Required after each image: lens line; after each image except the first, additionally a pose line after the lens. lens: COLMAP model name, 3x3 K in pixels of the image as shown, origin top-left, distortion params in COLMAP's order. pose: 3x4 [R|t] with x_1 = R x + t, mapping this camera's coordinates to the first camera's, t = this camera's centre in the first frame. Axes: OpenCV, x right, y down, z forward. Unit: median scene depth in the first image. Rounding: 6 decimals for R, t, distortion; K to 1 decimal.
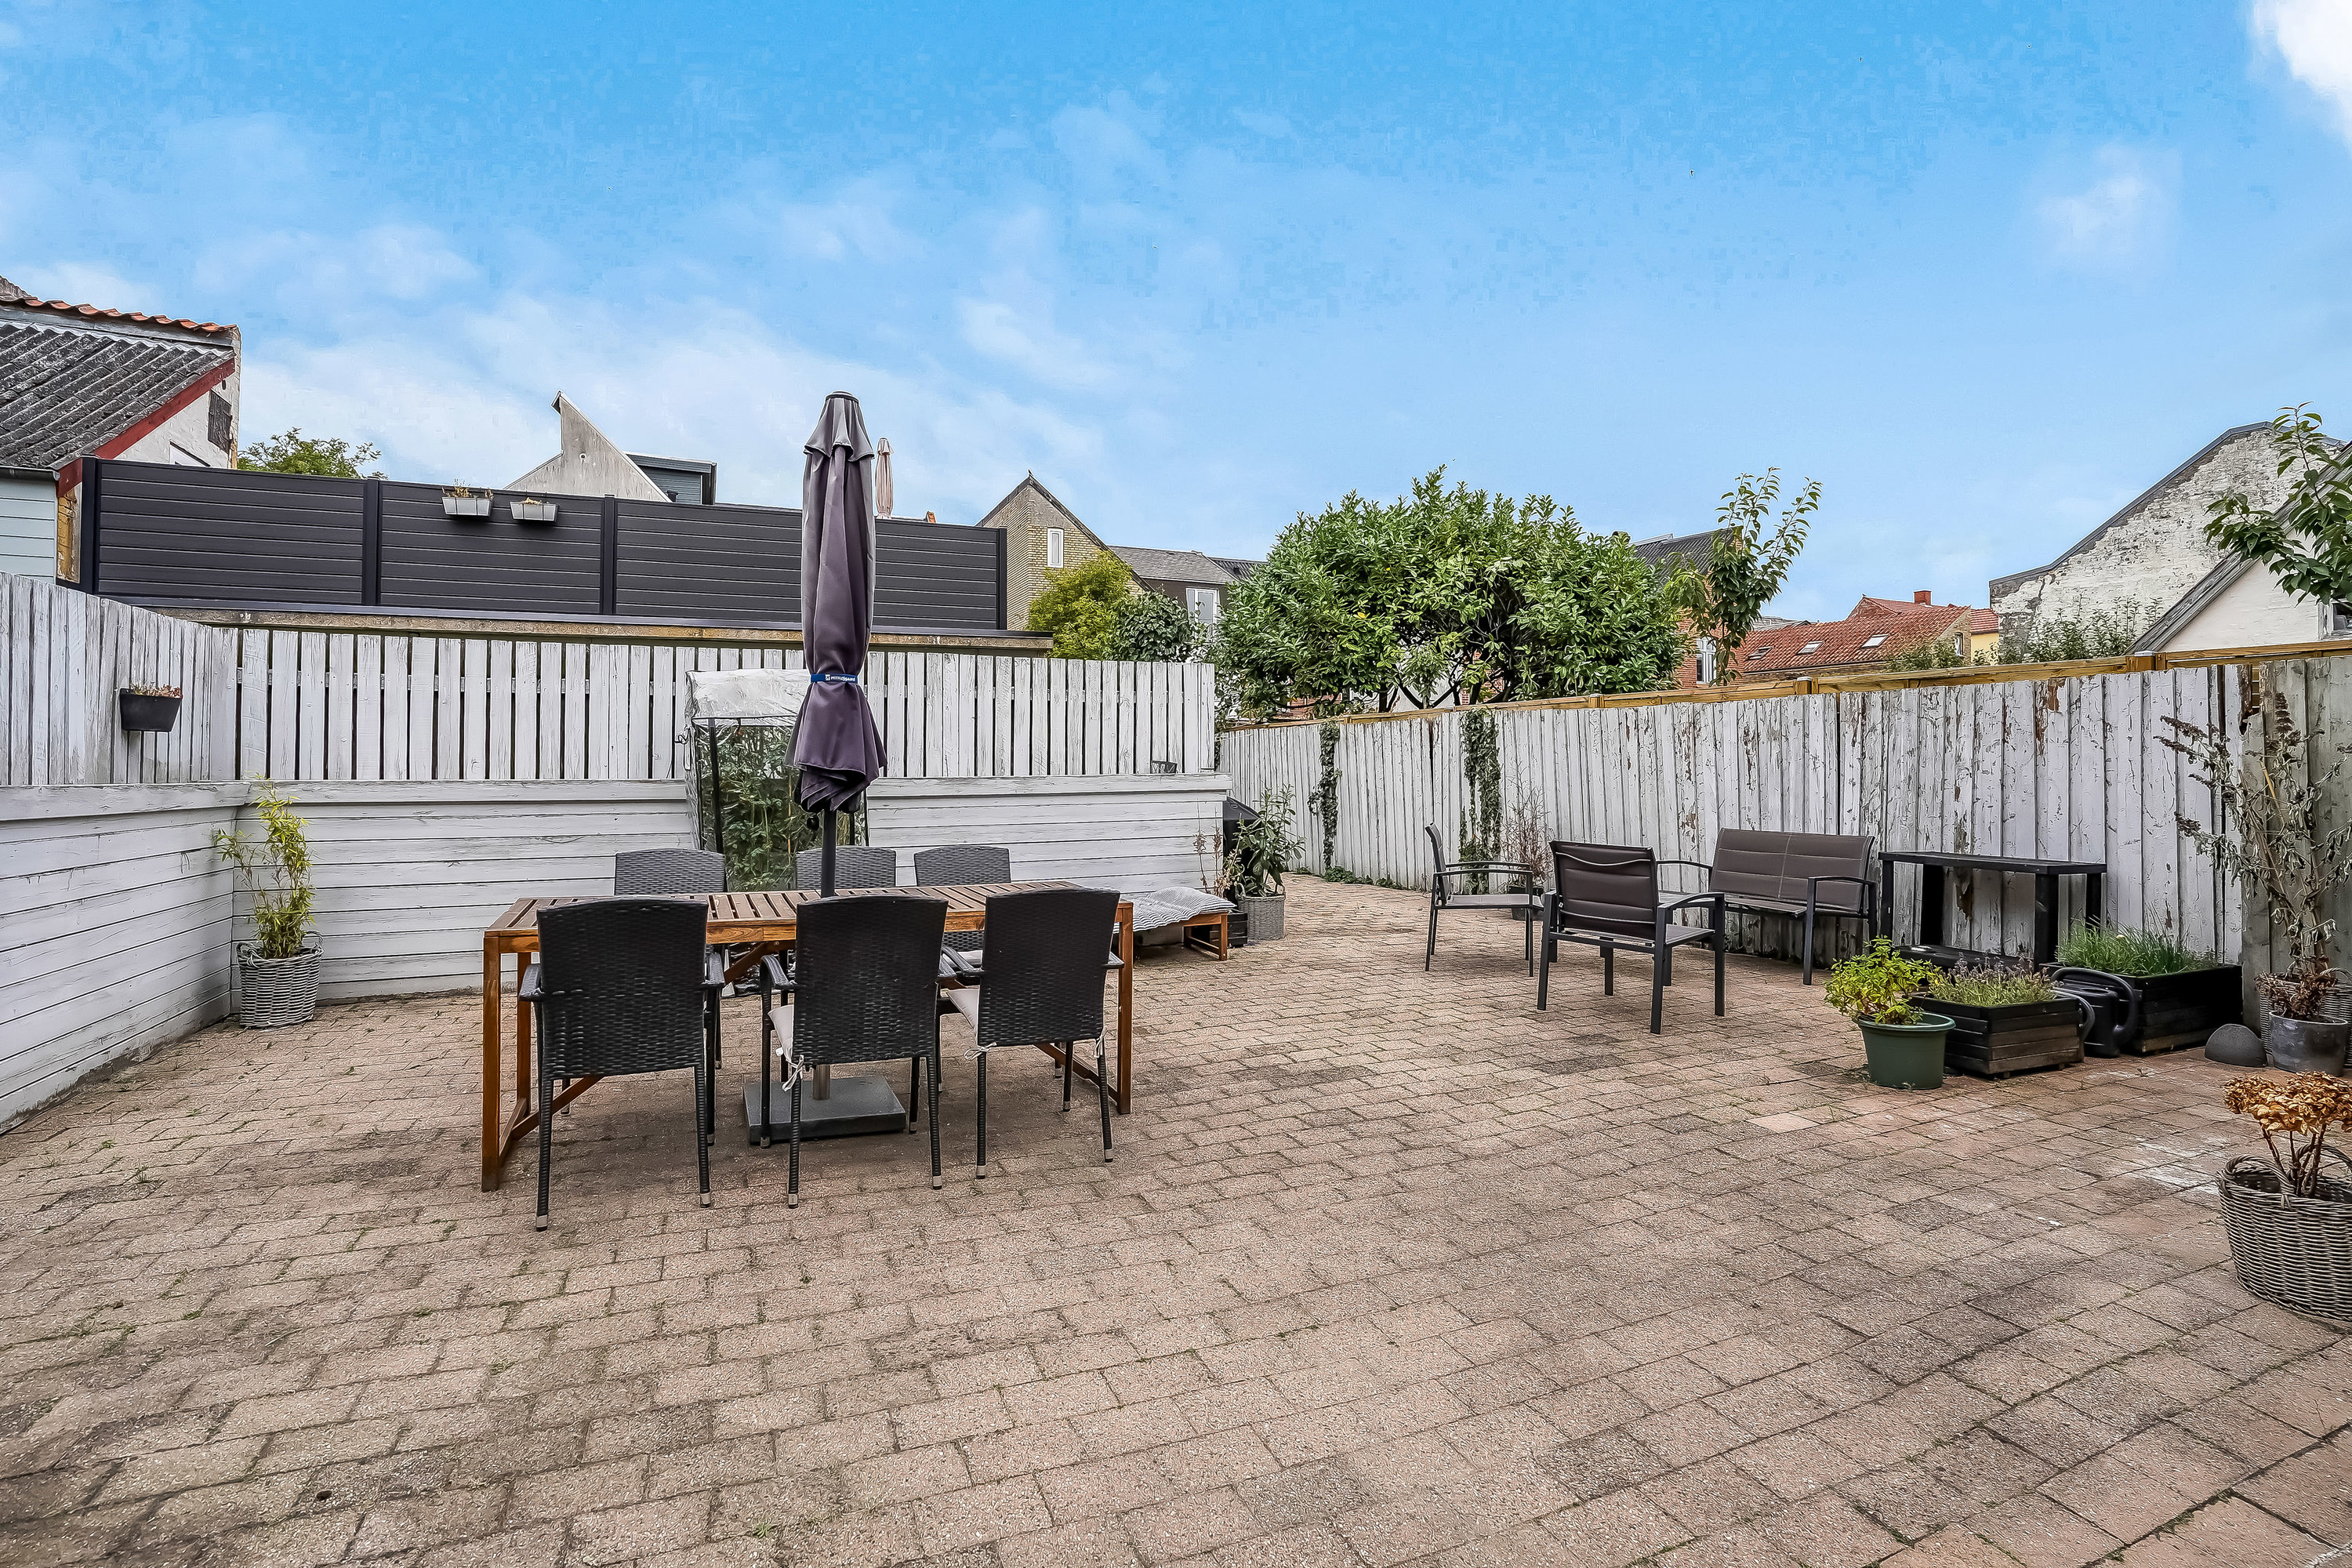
lens RADIAL K [[1040.1, 0, 1176.0], [0, 1040.1, 784.0], [0, 0, 1]] dist [-0.032028, 0.000302]
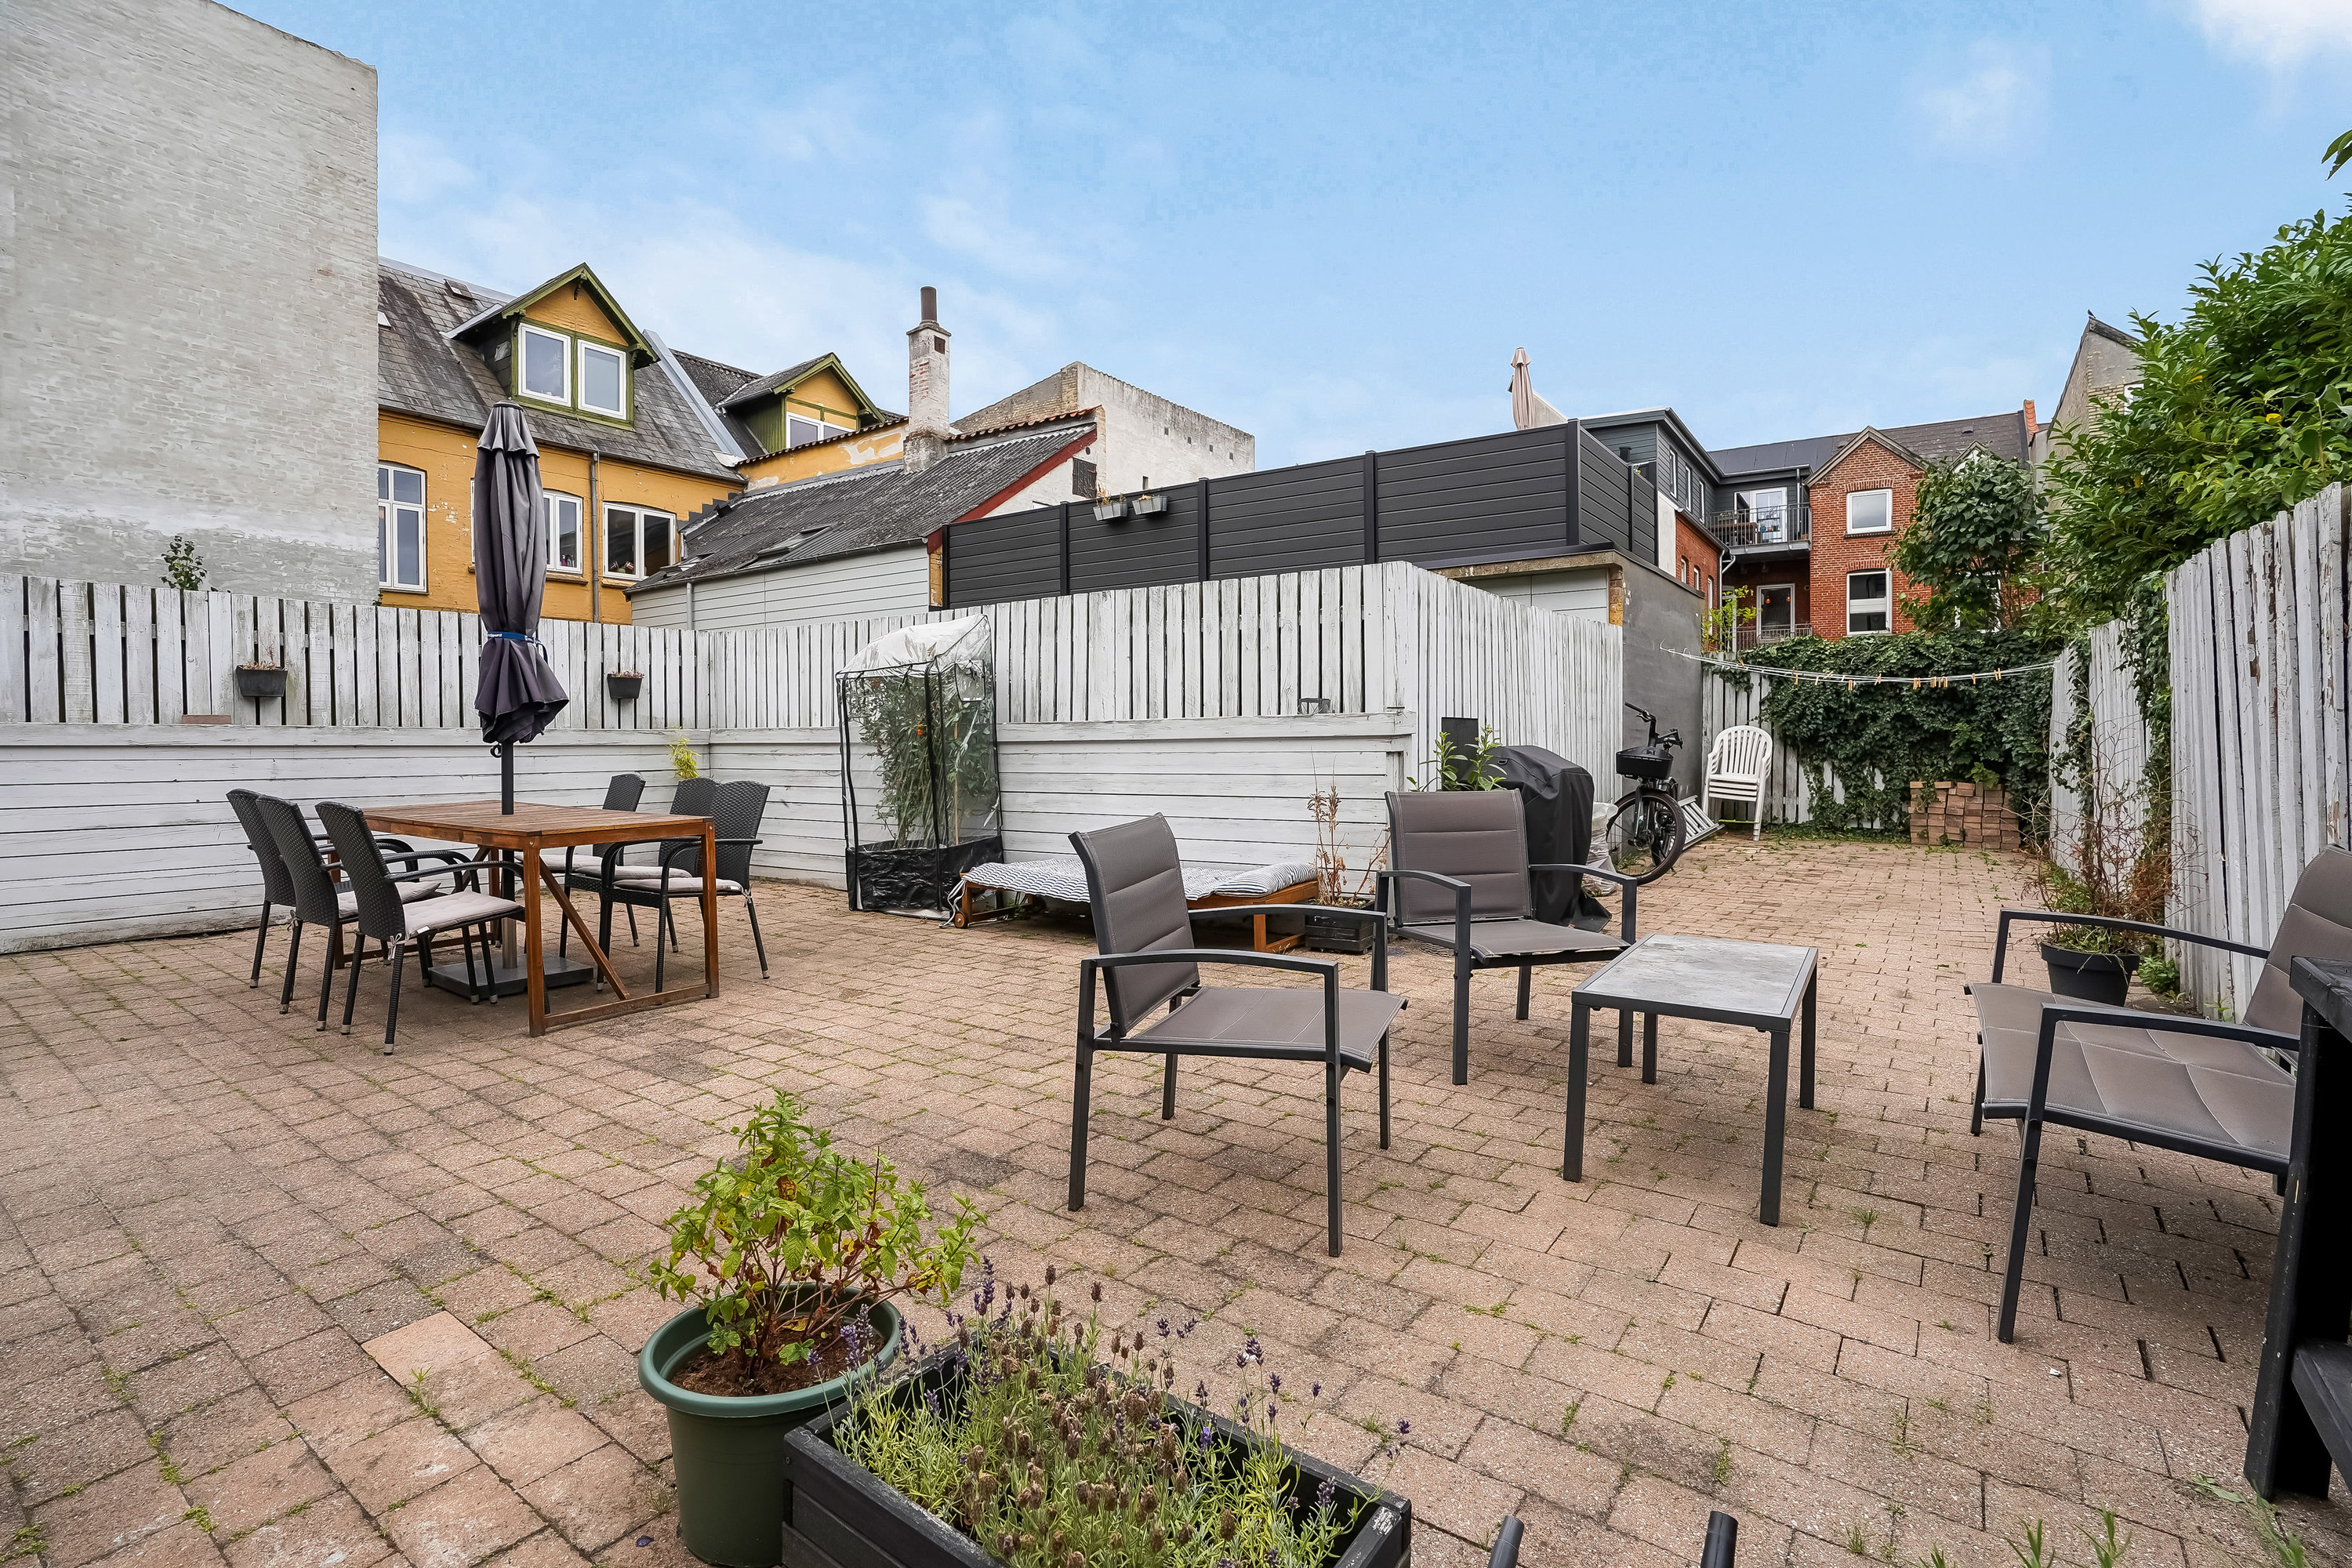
lens RADIAL K [[1074.2, 0, 1170.7], [0, 1074.2, 752.9], [0, 0, 1]] dist [0.000609, 0.012256]
pose [[0.502330, 0.012322, -0.864588, 1.136853], [-0.003862, 0.999920, 0.012008, 0.016603], [0.864668, -0.002693, 0.502337, 0.949038]]
